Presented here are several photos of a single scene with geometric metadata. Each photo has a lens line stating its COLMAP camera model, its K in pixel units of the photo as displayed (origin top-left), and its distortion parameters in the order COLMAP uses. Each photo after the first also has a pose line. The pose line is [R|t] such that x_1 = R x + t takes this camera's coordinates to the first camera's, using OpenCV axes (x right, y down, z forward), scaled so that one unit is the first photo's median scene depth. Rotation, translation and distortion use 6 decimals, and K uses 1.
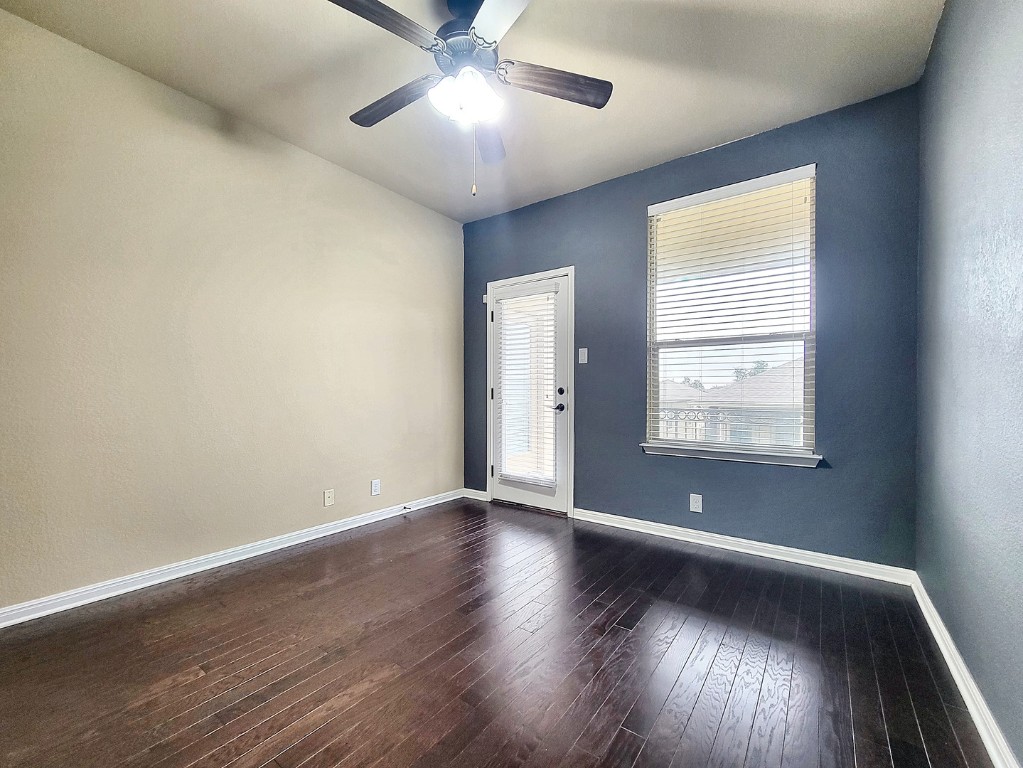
lens RADIAL K [[427.6, 0, 511.7], [0, 427.6, 402.5], [0, 0, 1]] dist [-0.000609, 0.000055]
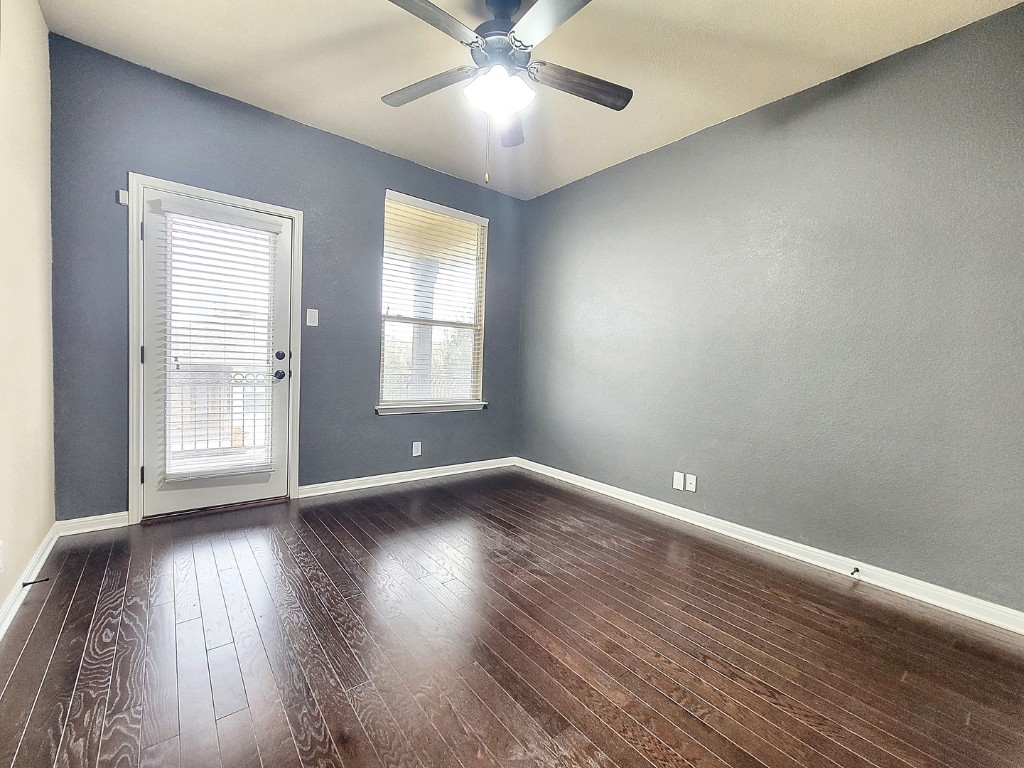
lens RADIAL K [[423.0, 0, 512.0], [0, 423.0, 384.0], [0, 0, 1]] dist [0.000045, 0.000039]
pose [[0.254447, -0.049554, 0.965816, -0.584310], [-0.023229, 0.998085, 0.057330, -0.029262], [-0.966808, -0.037022, 0.252808, 0.352485]]
